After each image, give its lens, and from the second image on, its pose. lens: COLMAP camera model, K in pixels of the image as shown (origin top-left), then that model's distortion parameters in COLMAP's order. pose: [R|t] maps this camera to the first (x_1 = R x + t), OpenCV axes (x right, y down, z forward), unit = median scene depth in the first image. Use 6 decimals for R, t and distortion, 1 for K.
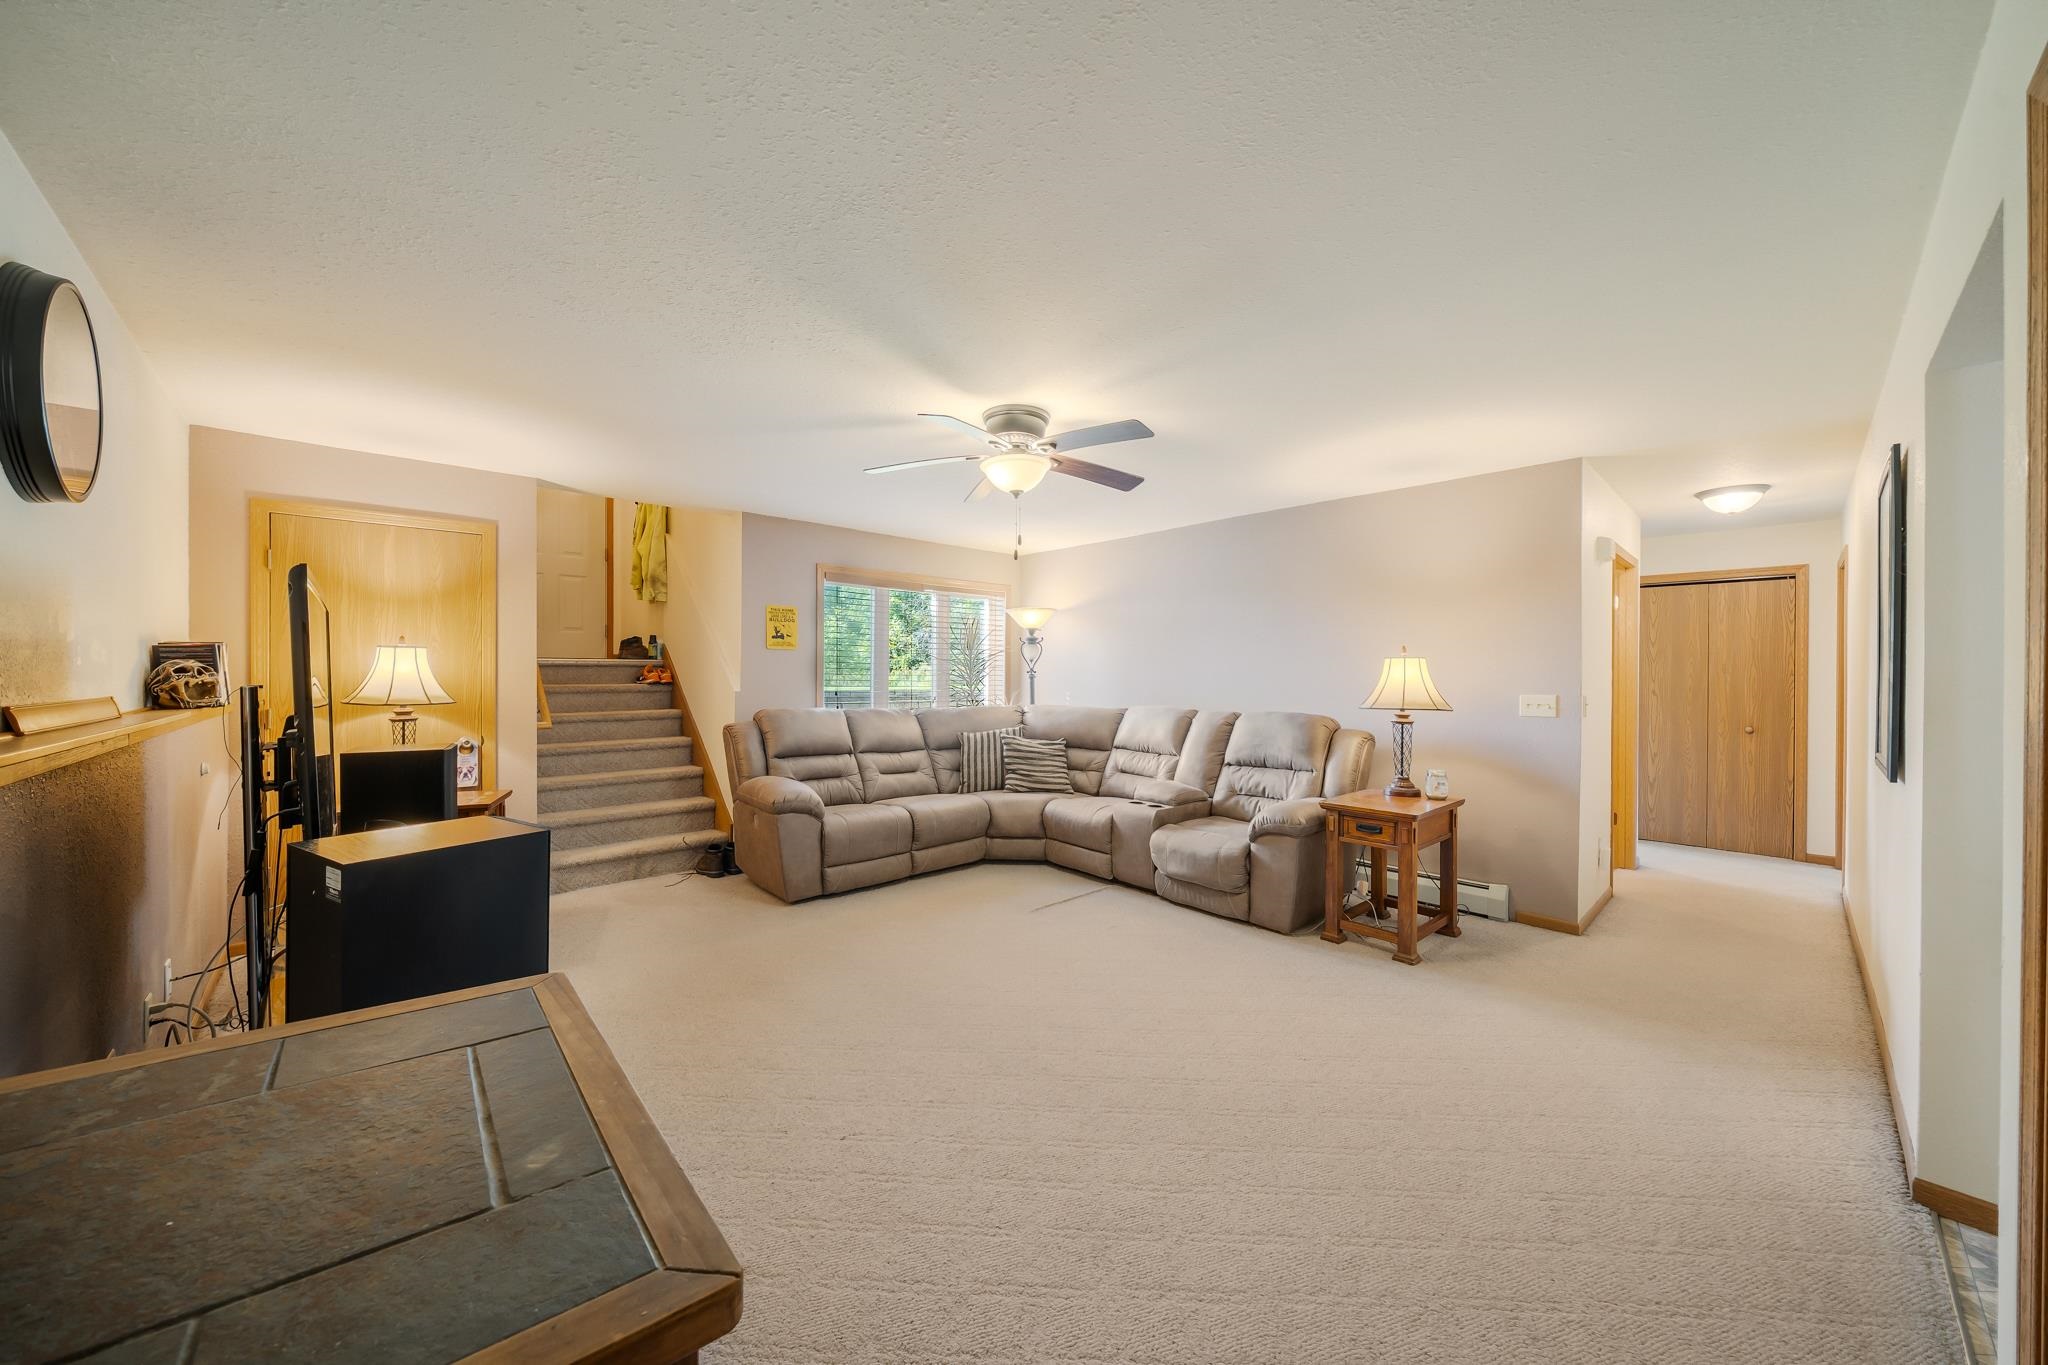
lens RADIAL K [[712.3, 0, 1024.6], [0, 712.3, 676.1], [0, 0, 1]] dist [0.000275, 0.000017]
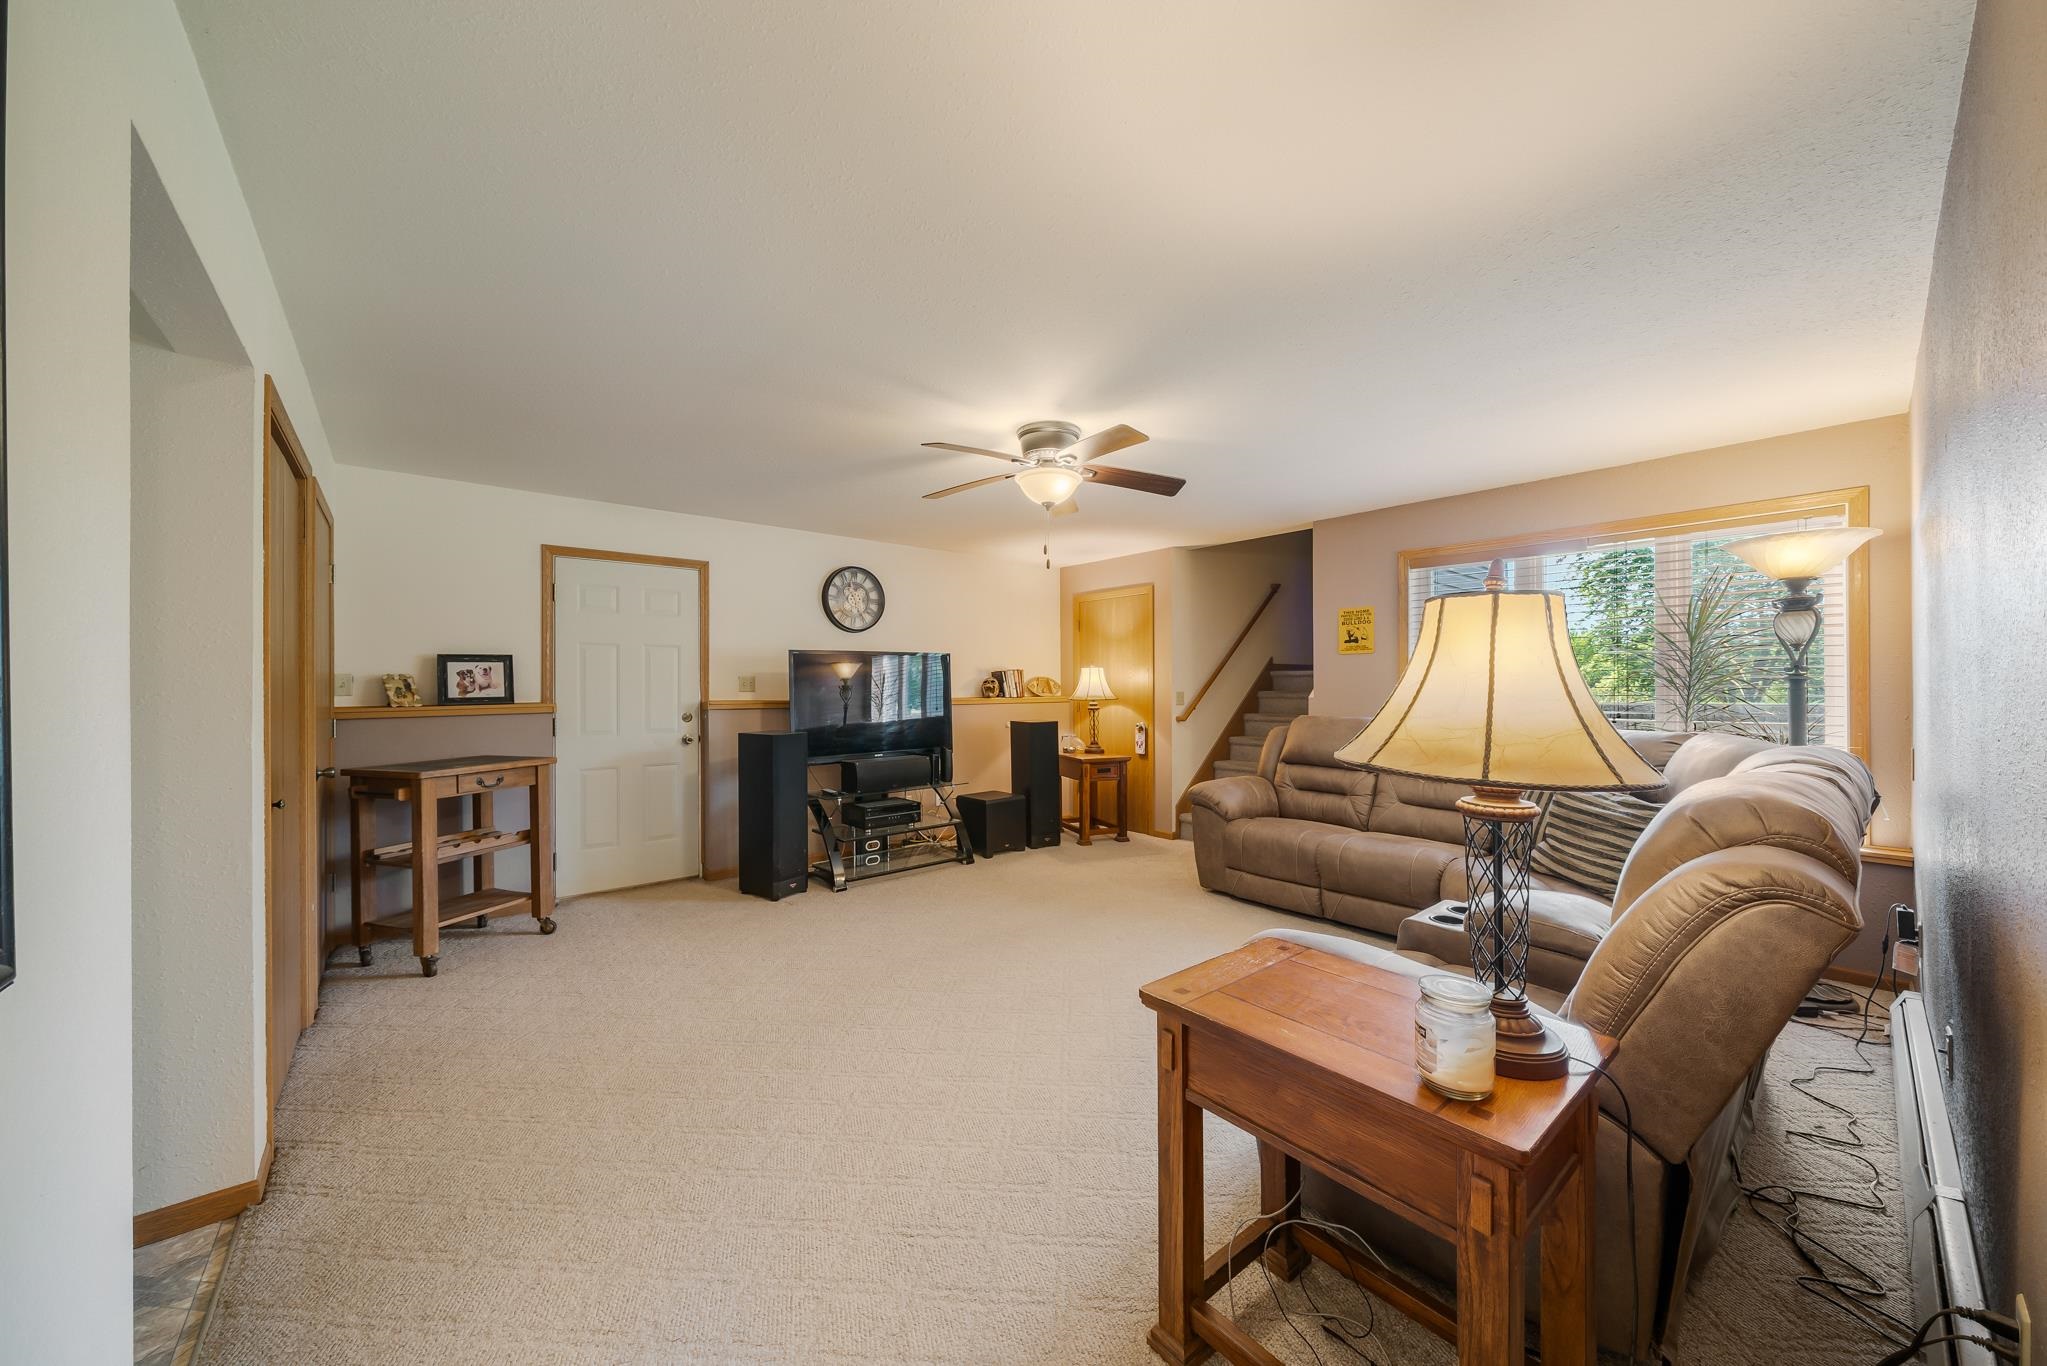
lens RADIAL K [[711.9, 0, 1023.0], [0, 711.9, 690.2], [0, 0, 1]] dist [0.000275, 0.000017]
pose [[-0.038404, -0.003557, -0.999256, 0.615105], [-0.005618, 0.999979, -0.003344, 0.015894], [0.999247, 0.005485, -0.038423, 0.604038]]
